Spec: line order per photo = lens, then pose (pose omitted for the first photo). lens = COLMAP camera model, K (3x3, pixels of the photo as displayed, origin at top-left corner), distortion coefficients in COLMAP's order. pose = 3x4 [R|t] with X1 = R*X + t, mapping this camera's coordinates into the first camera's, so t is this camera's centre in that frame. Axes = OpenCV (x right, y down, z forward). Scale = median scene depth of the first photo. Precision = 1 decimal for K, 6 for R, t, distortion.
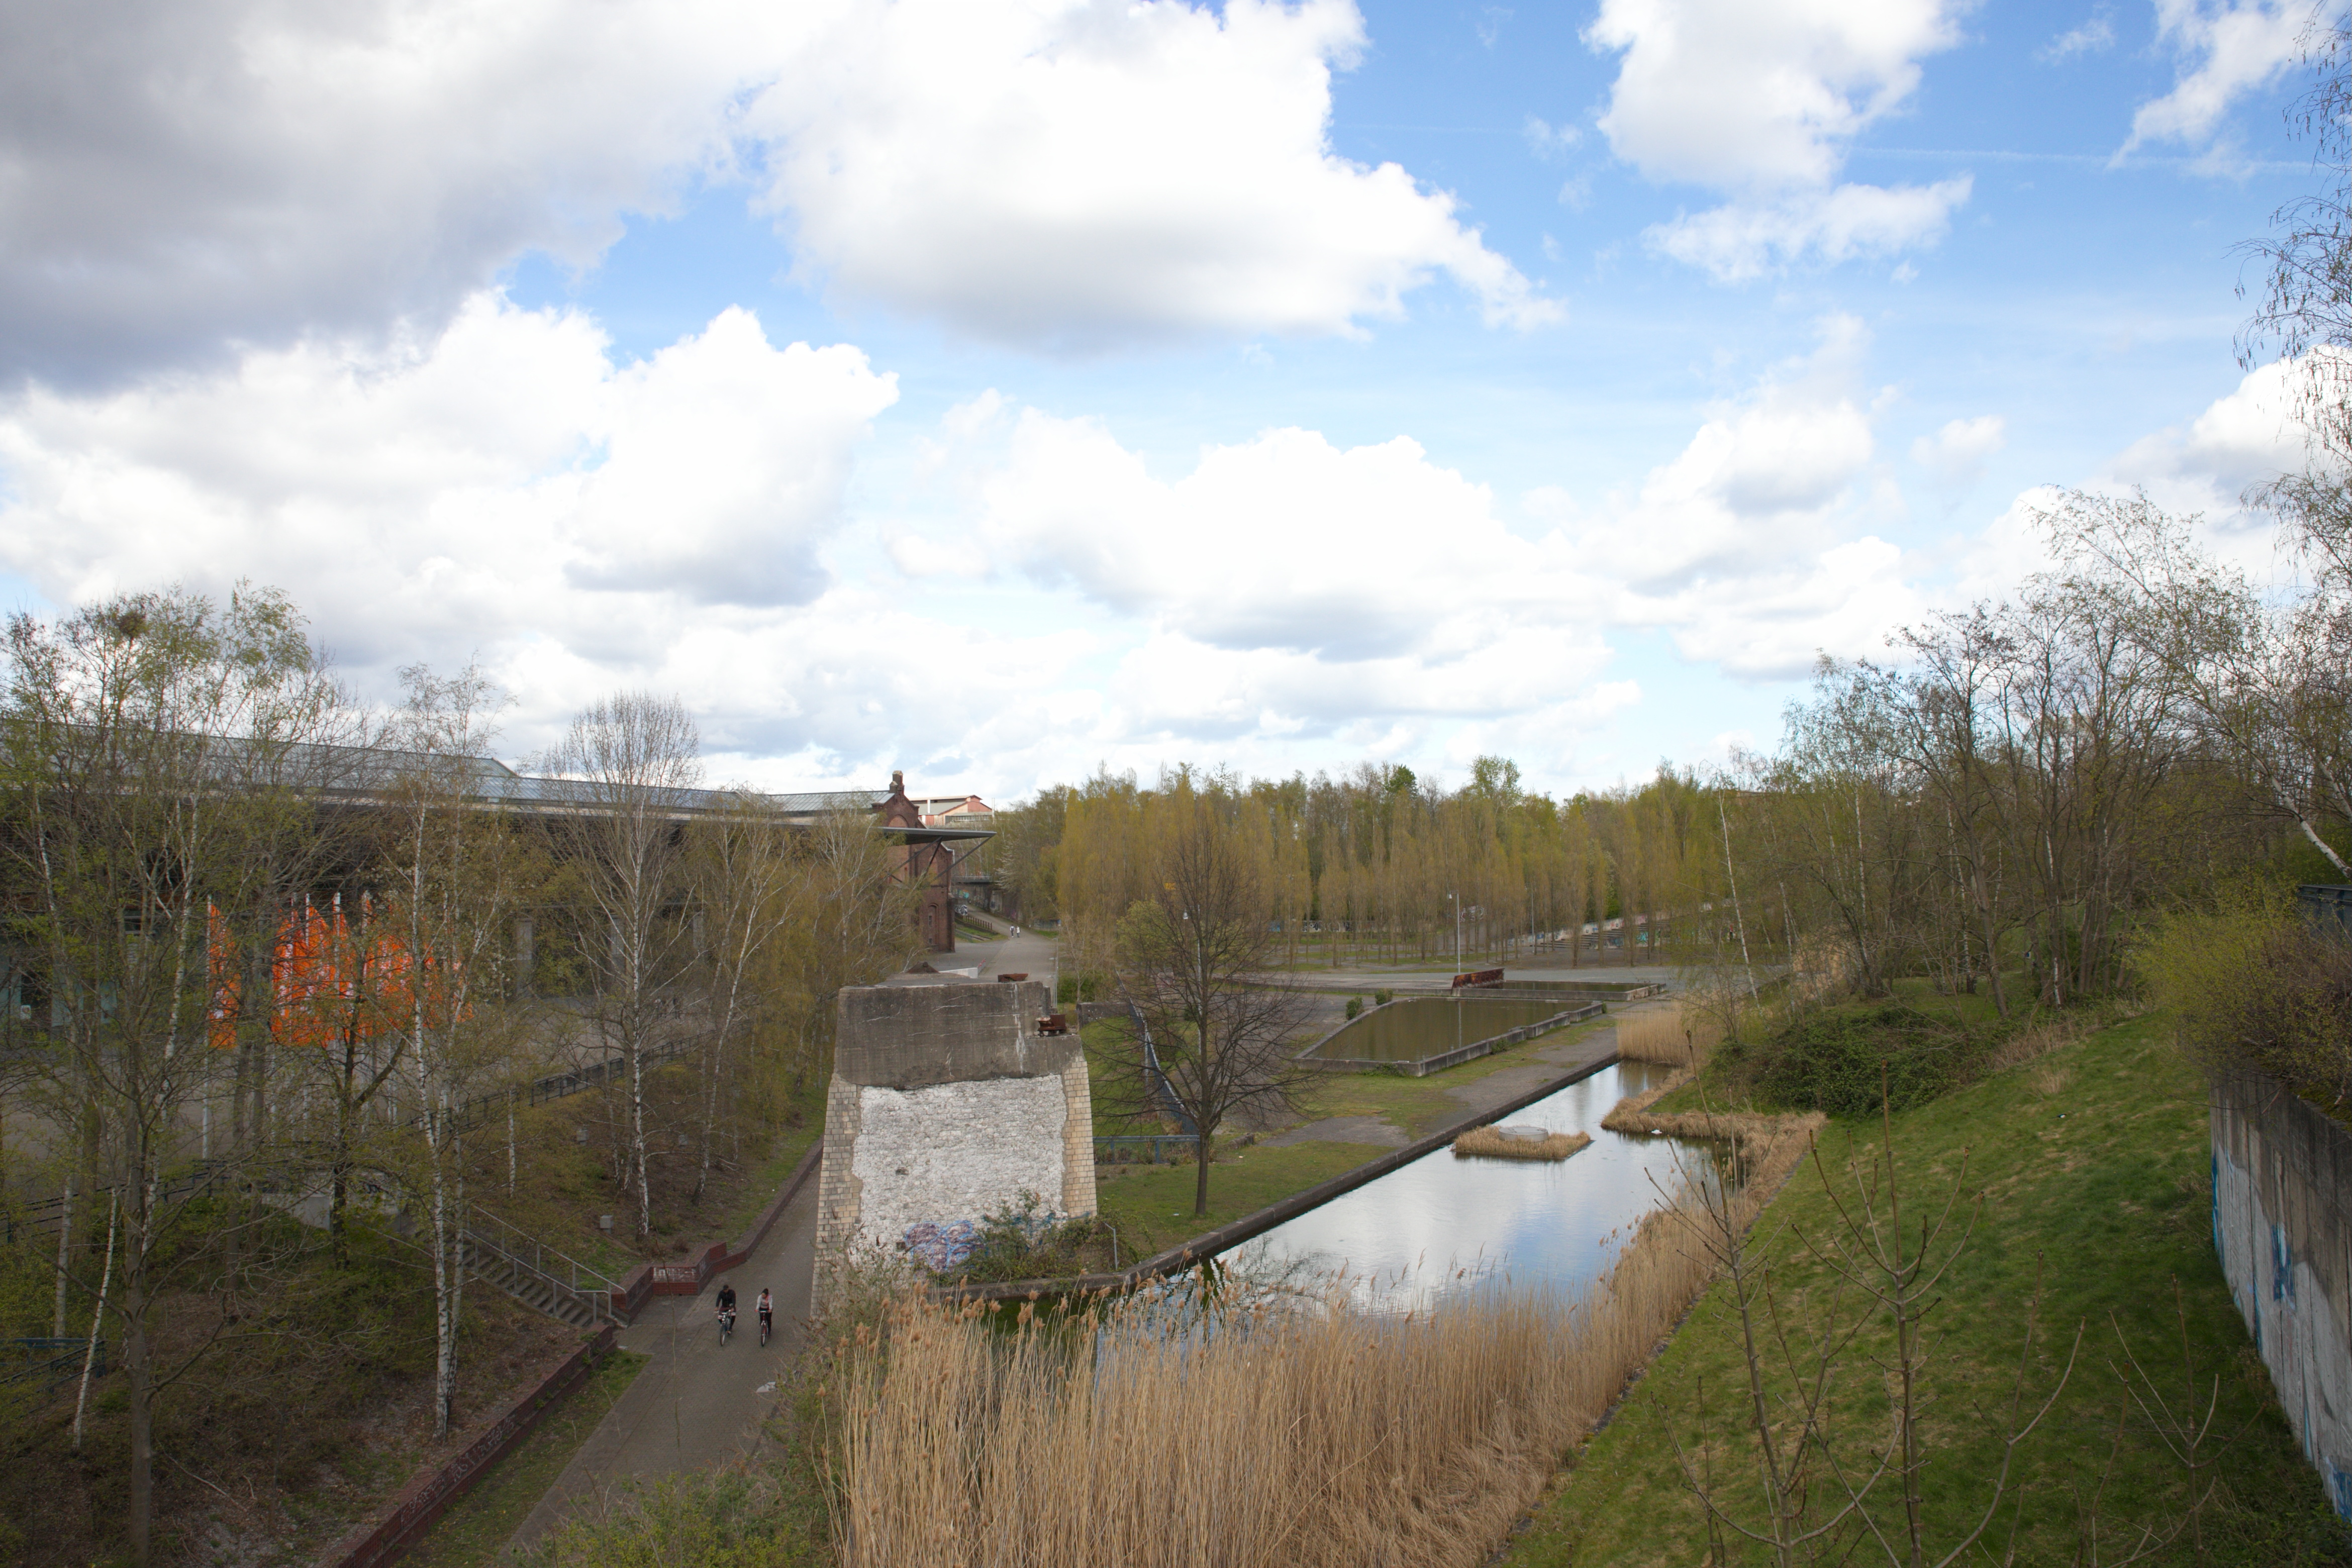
lens RADIAL K [[1614.1, 0, 1176.0], [0, 1614.1, 784.0], [0, 0, 1]] dist [-0.105141, 0.001485]
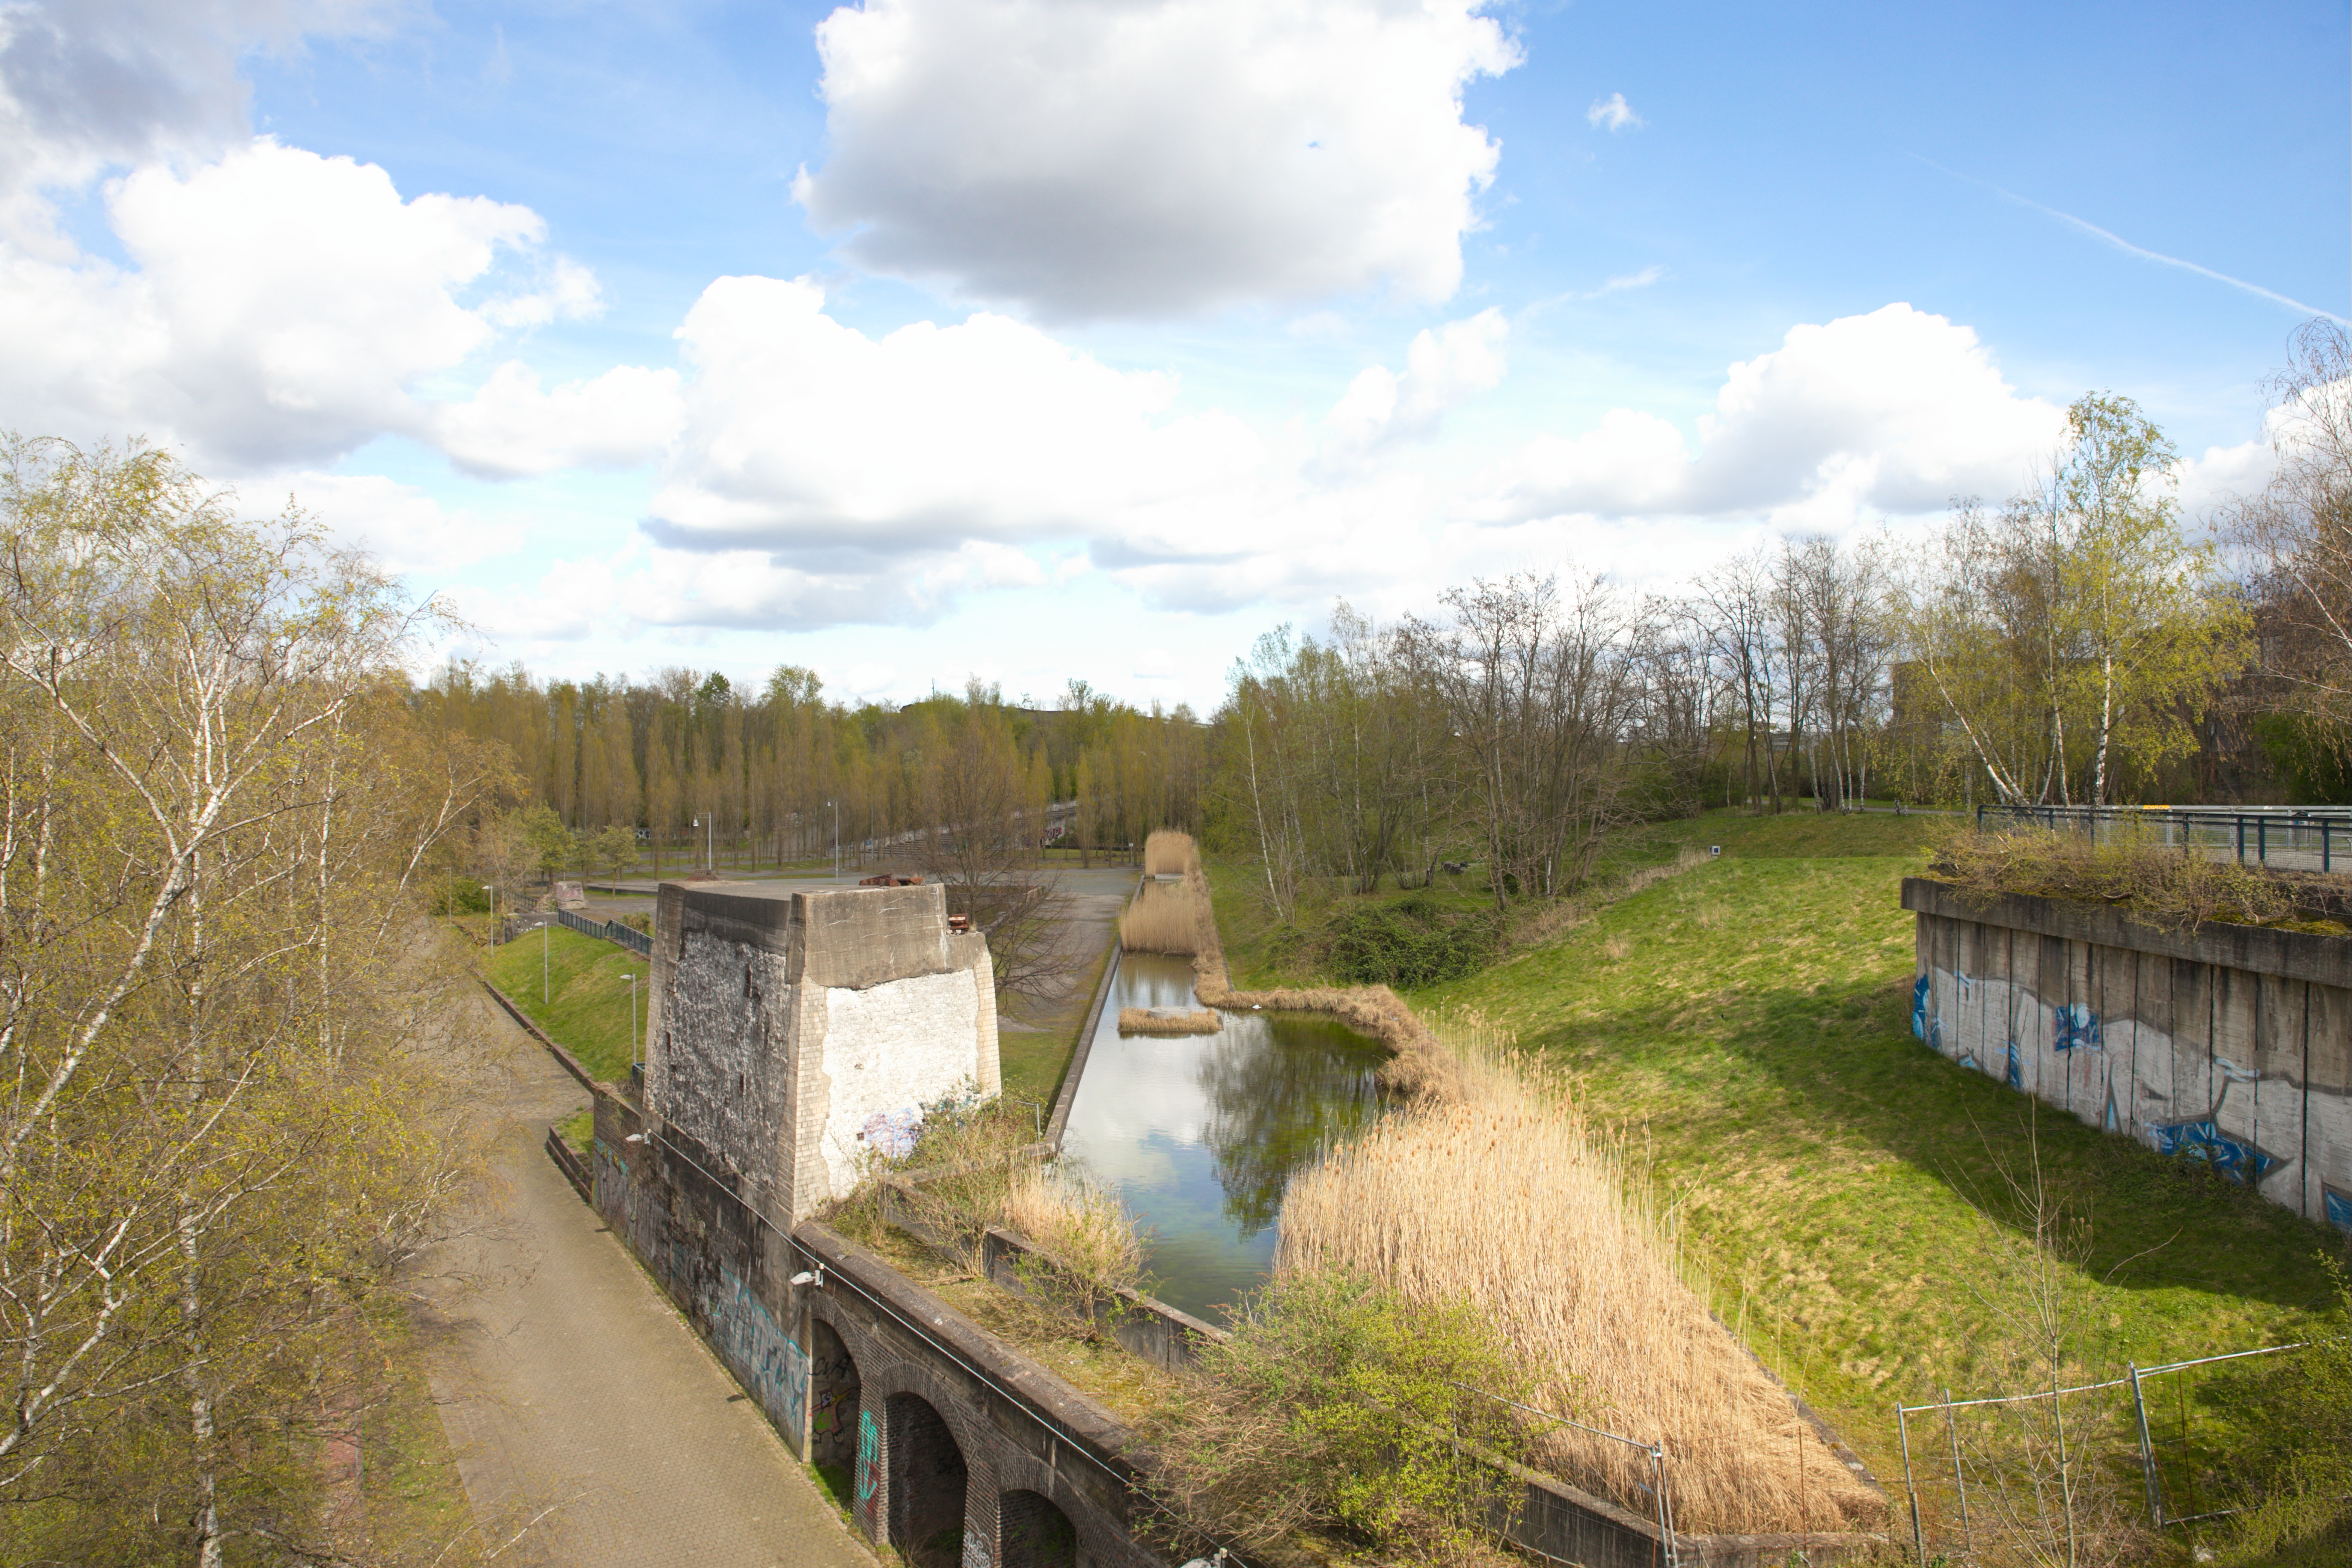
lens RADIAL K [[1614.1, 0, 1176.0], [0, 1614.1, 784.0], [0, 0, 1]] dist [-0.105141, 0.001485]
pose [[0.872016, 0.012024, 0.489330, -0.492023], [-0.040054, 0.998098, 0.046853, -0.000799], [-0.487836, -0.060456, 0.870839, -0.007942]]
